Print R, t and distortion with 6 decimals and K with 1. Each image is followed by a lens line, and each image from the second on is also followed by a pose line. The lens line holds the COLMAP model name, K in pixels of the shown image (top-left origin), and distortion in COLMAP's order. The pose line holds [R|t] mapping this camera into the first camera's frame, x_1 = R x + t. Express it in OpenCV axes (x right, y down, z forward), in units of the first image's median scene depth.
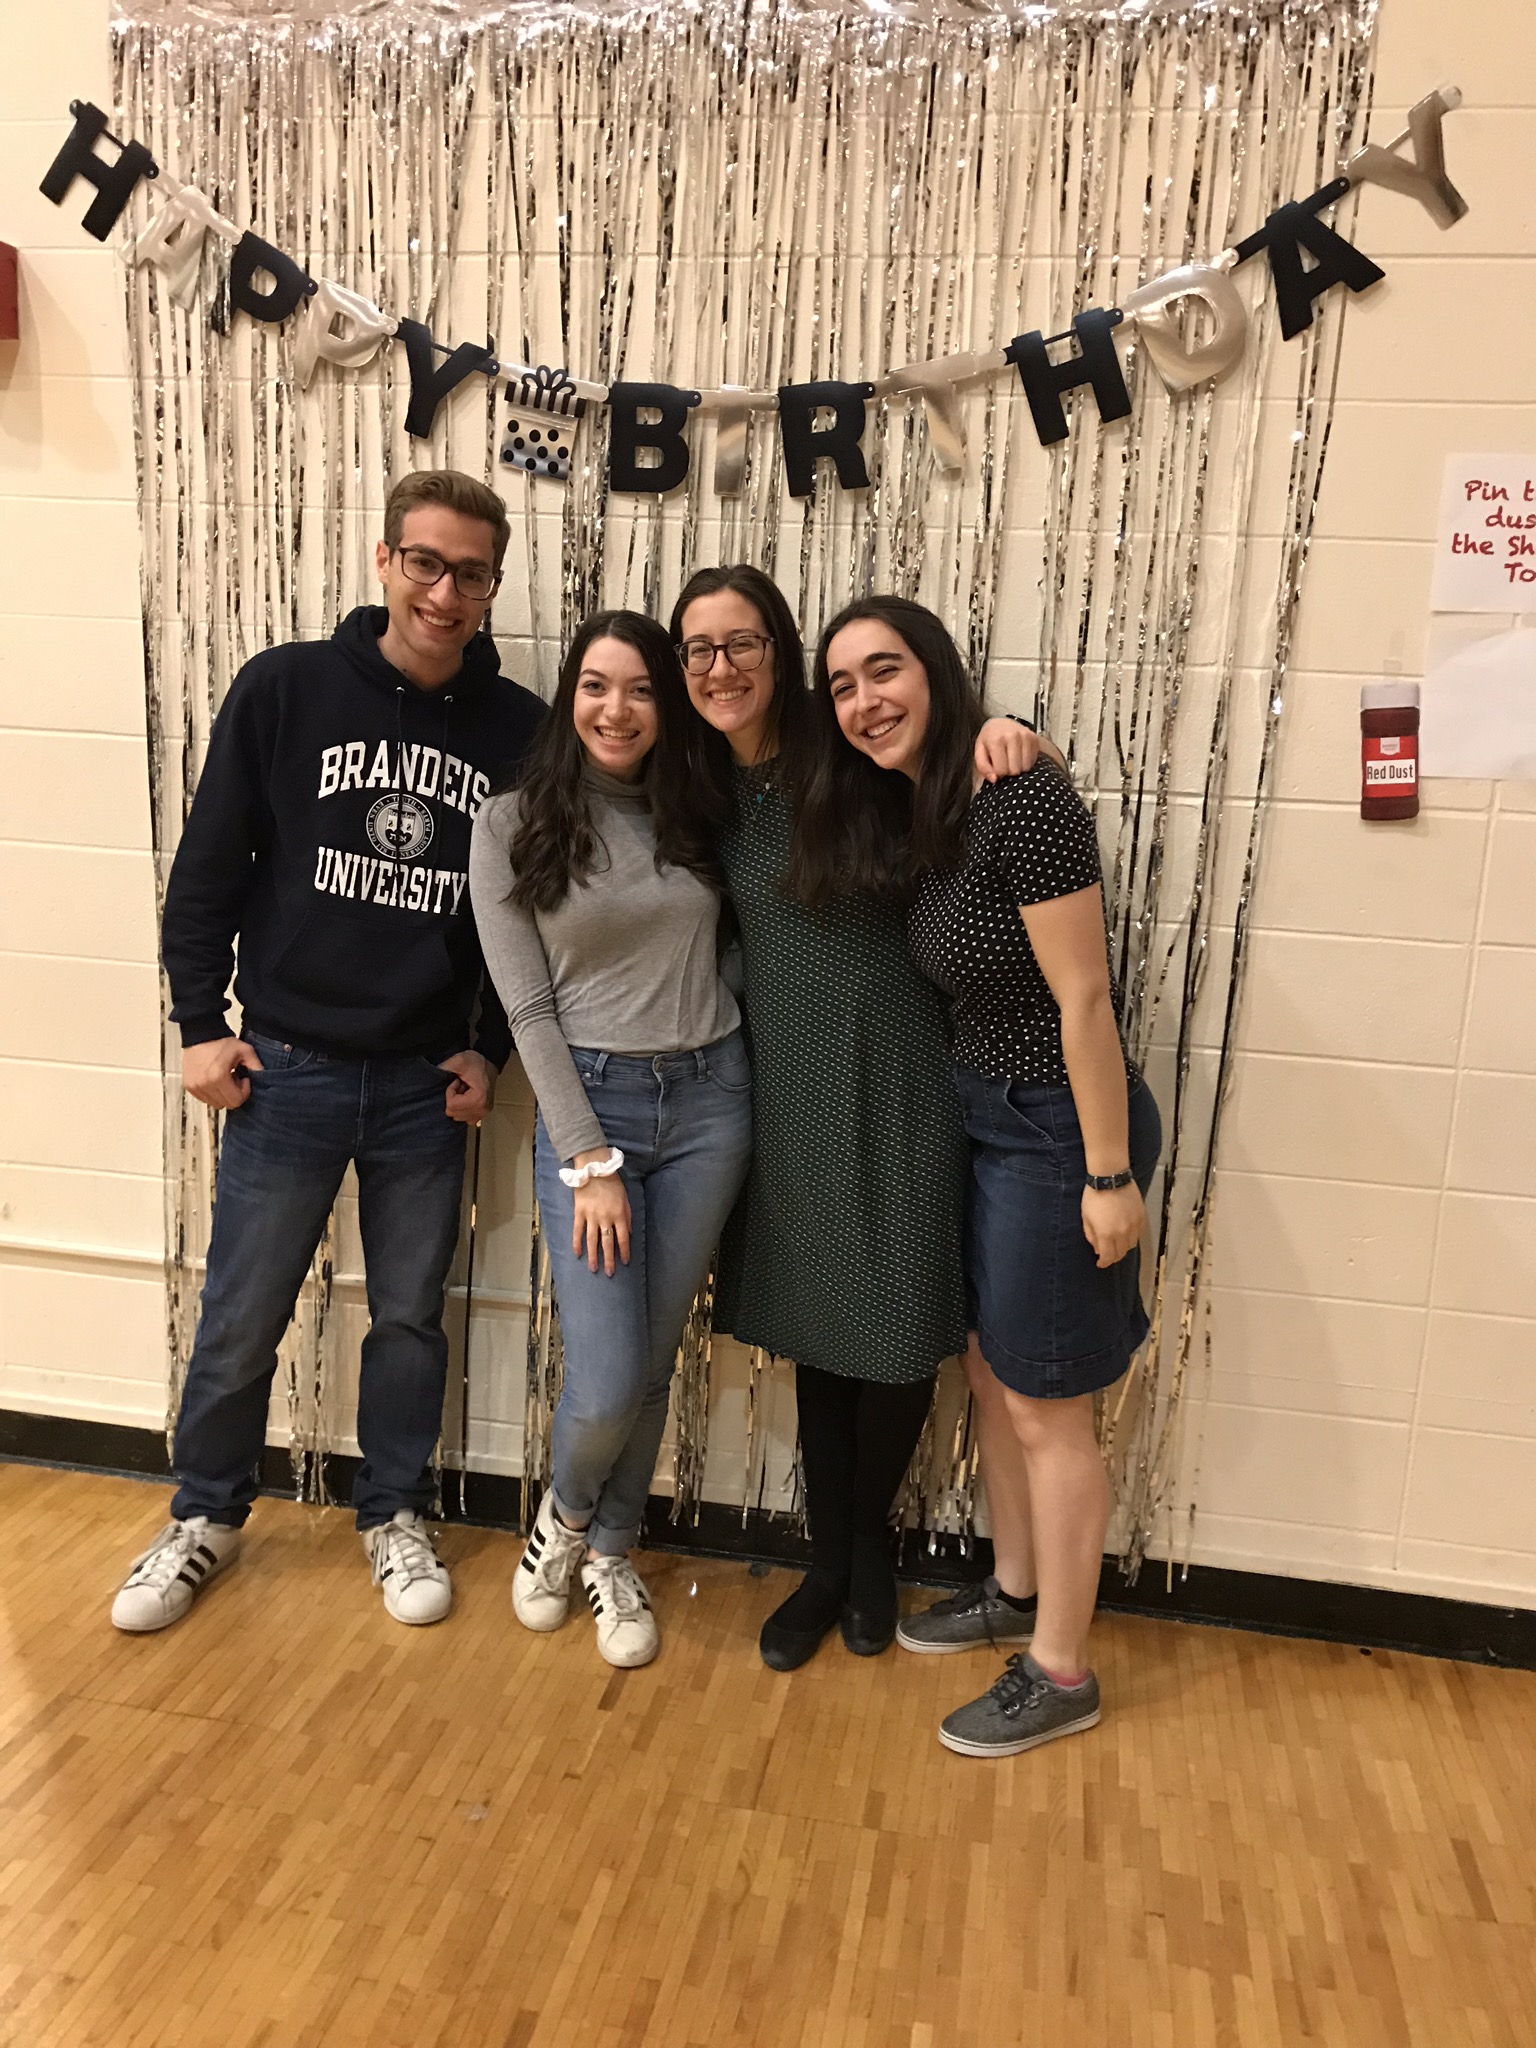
lens RADIAL K [[1714.2, 0, 787.9], [0, 1714.2, 1015.4], [0, 0, 1]] dist [0.010930, -0.018822]
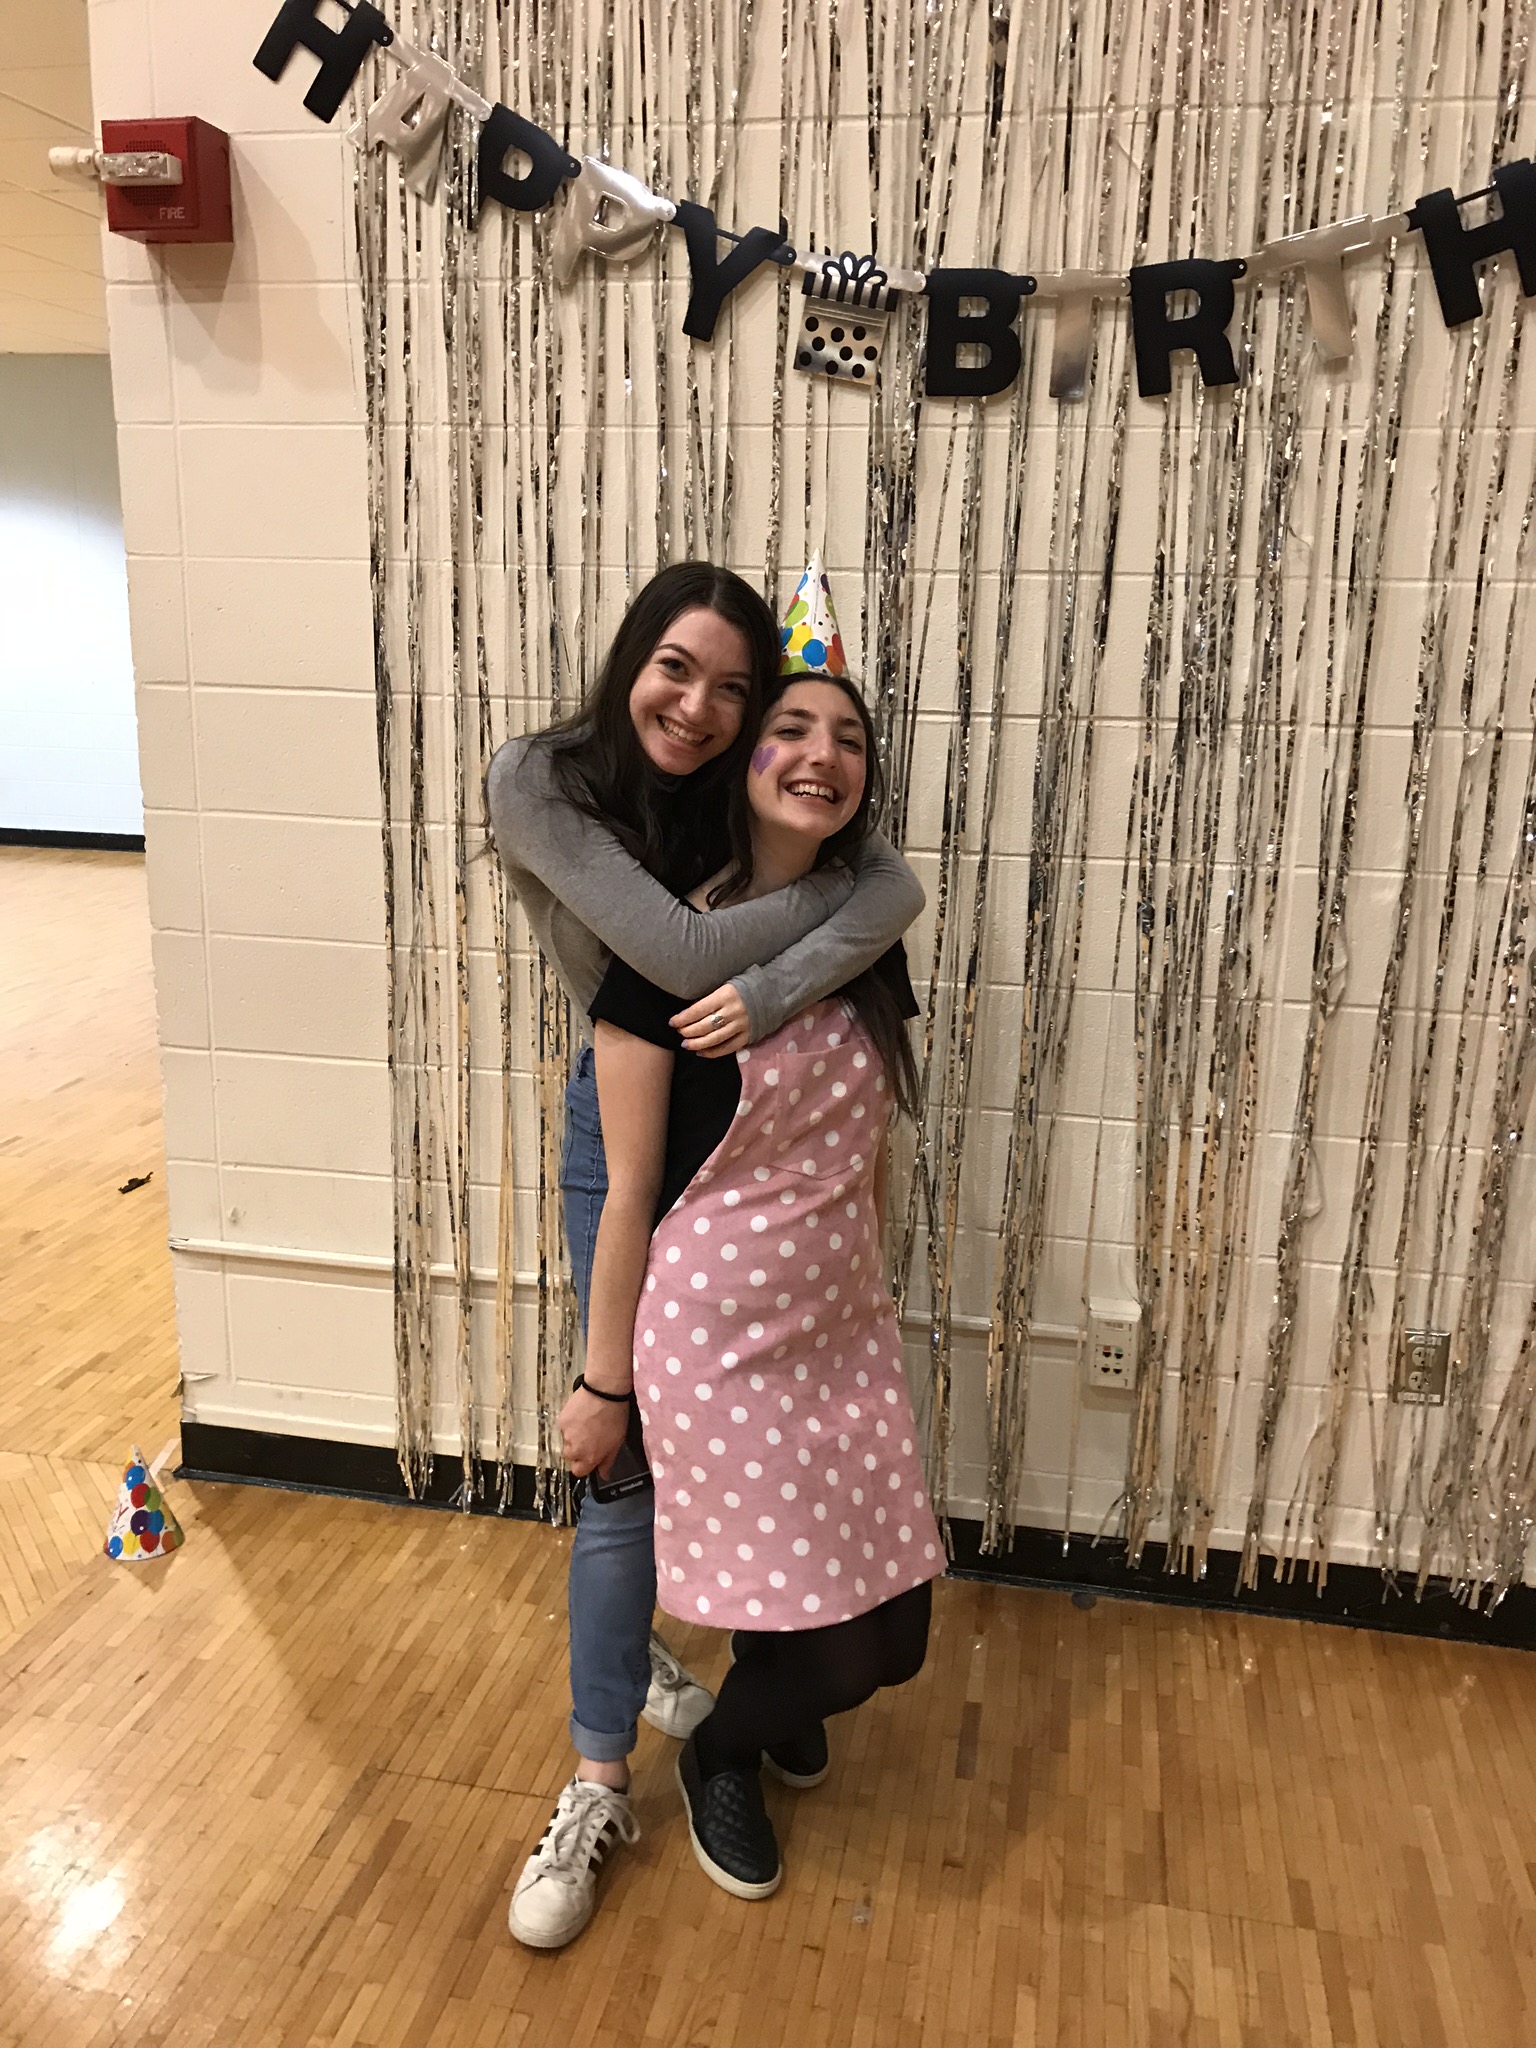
lens RADIAL K [[1714.2, 0, 771.8], [0, 1714.2, 1014.1], [0, 0, 1]] dist [0.010930, -0.018822]
pose [[0.999358, -0.021462, -0.028701, -0.164085], [0.023051, 0.998151, 0.056239, -0.045379], [0.027441, -0.056865, 0.998005, 0.116142]]
